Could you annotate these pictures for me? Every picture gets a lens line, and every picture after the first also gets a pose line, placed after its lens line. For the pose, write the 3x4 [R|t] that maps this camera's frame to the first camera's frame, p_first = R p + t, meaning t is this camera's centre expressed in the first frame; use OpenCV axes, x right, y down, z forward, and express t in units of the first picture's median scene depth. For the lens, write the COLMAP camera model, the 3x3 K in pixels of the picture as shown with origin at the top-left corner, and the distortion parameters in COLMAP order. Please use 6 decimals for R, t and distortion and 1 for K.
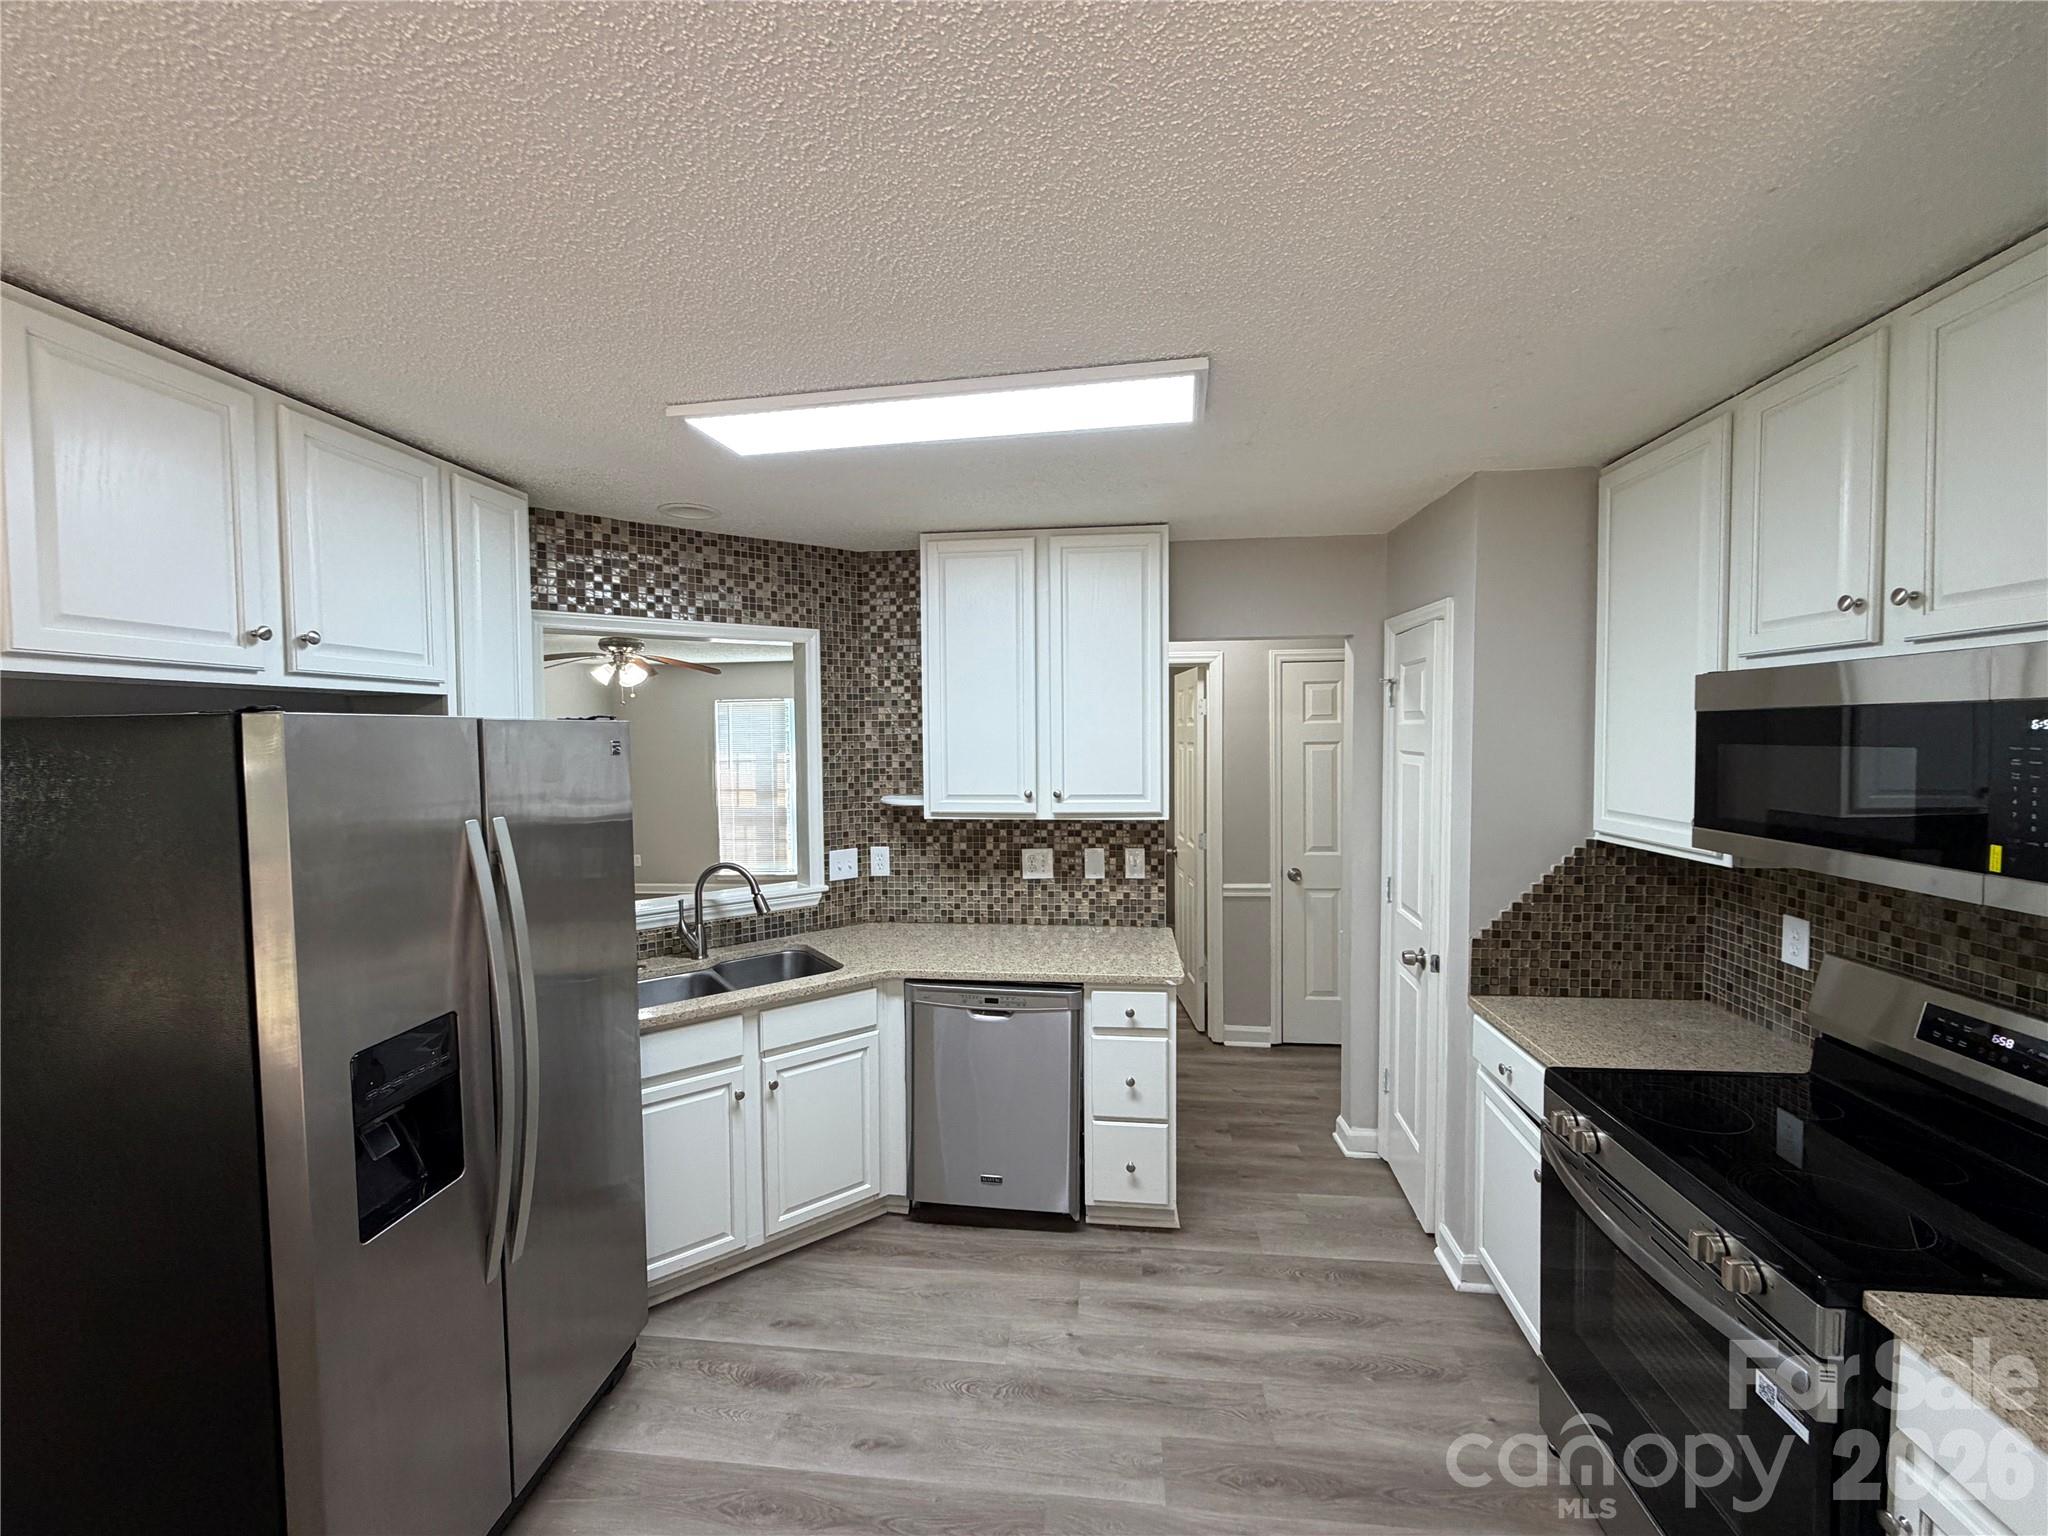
lens RADIAL K [[820.1, 0, 1019.4], [0, 820.1, 765.9], [0, 0, 1]] dist [0.000186, 0.000051]
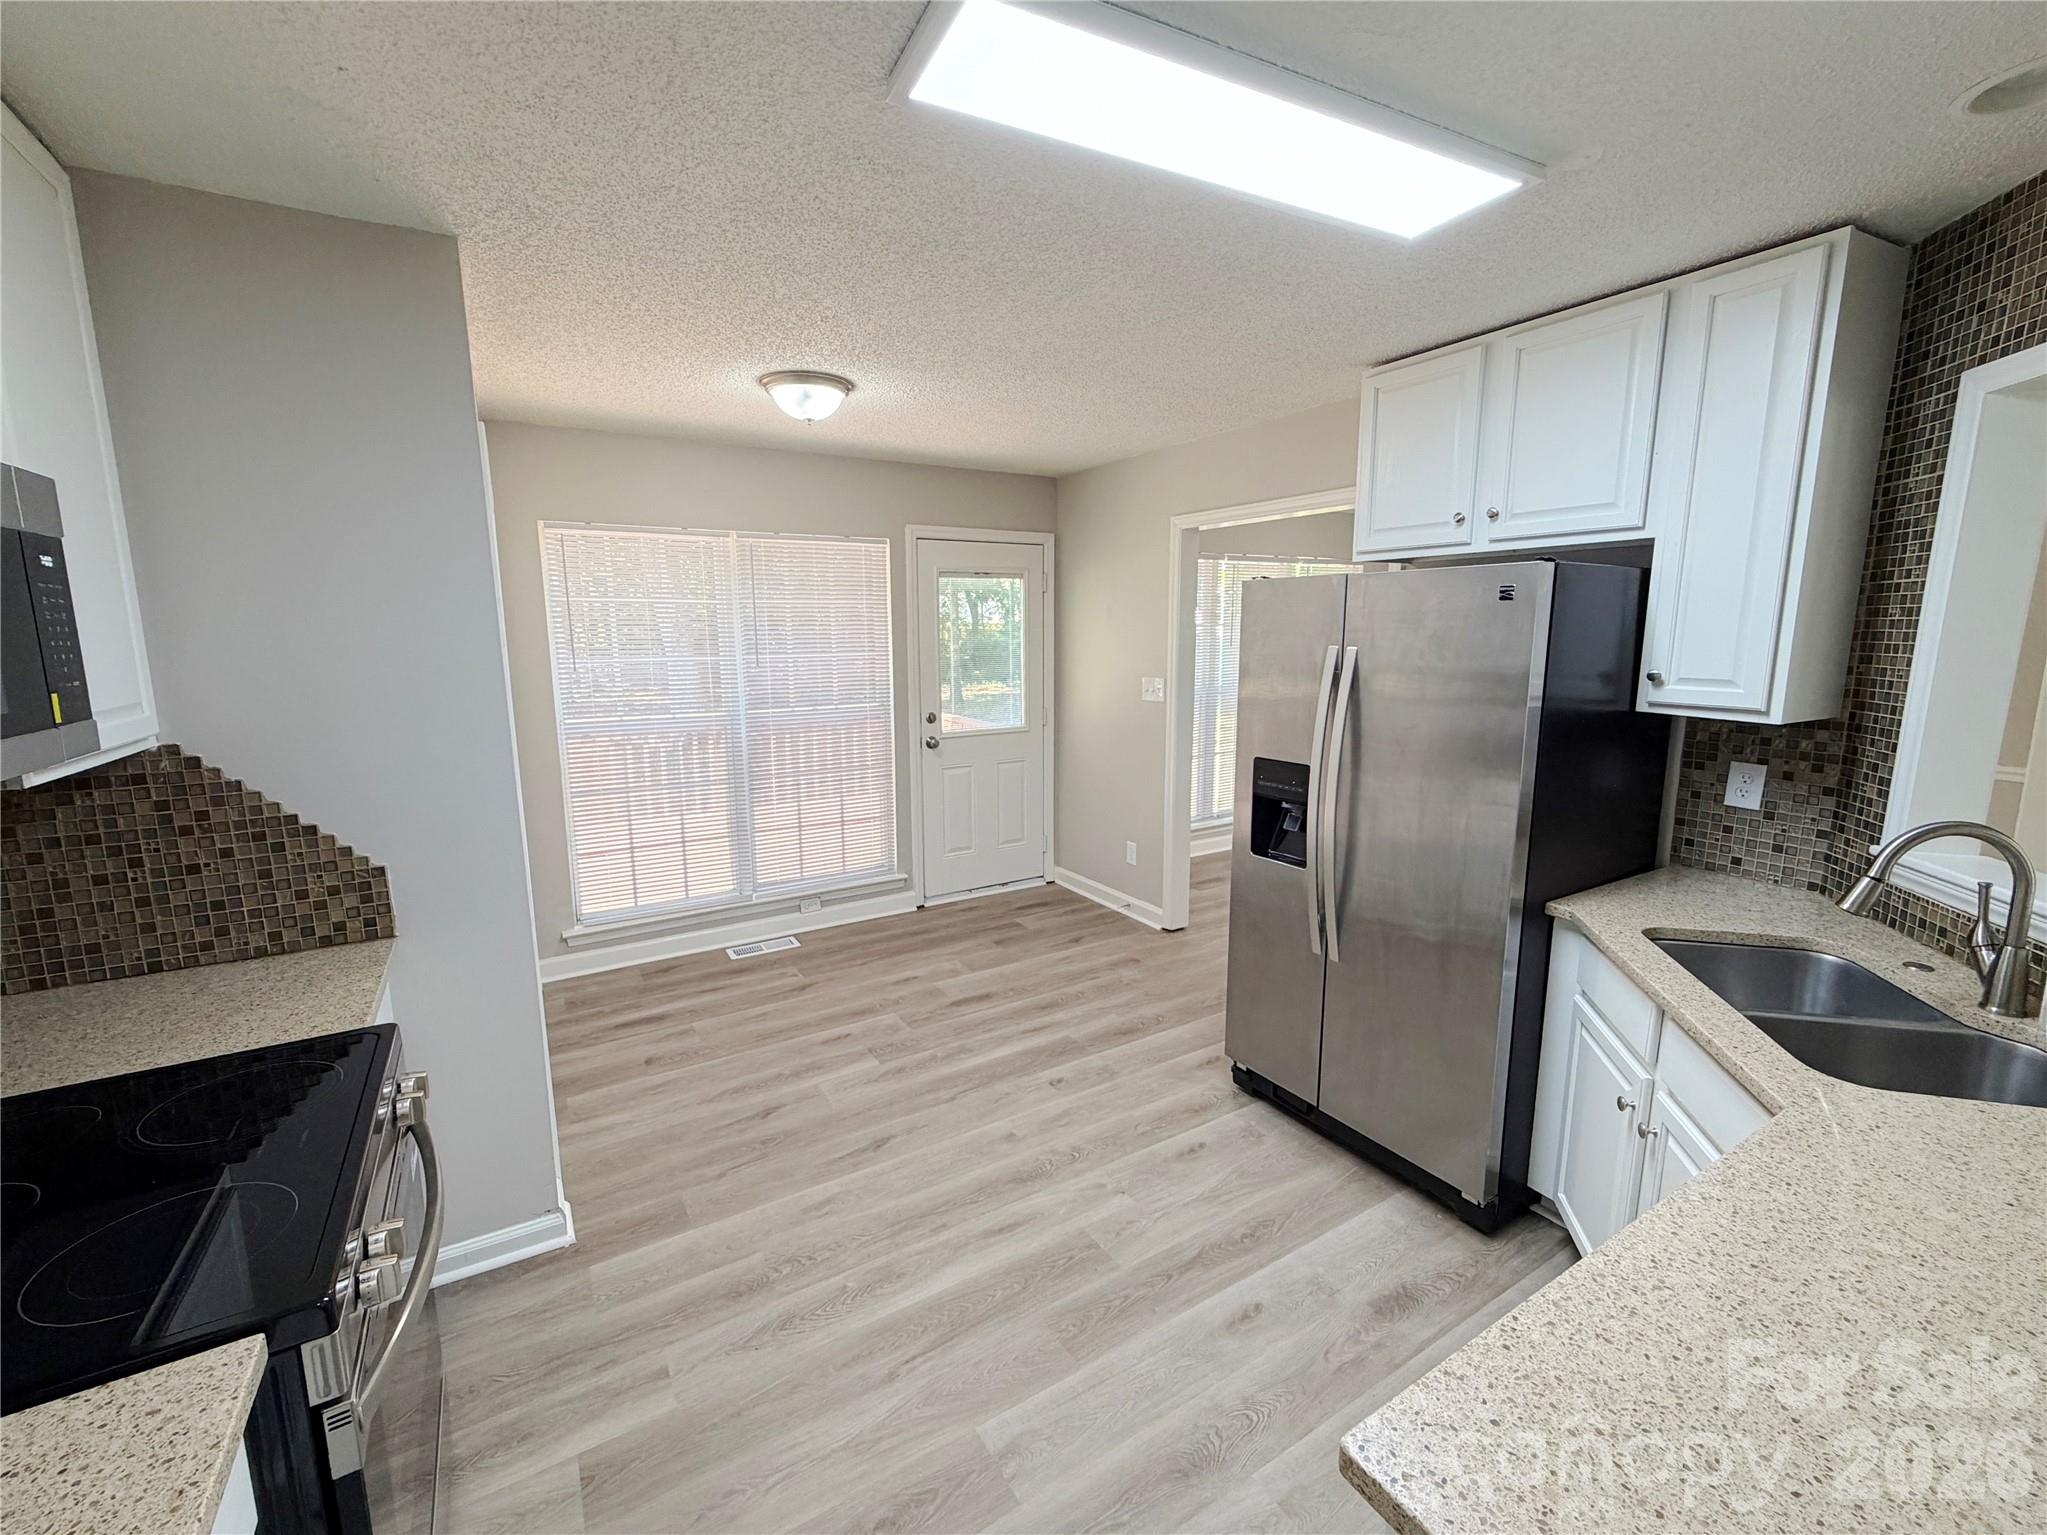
lens RADIAL K [[846.8, 0, 1018.1], [0, 846.8, 762.6], [0, 0, 1]] dist [-0.001330, -0.000025]
pose [[-0.794383, 0.109817, -0.597408, 0.367899], [-0.010981, 0.980764, 0.194887, -0.009025], [0.607318, 0.161375, -0.777896, 0.970189]]
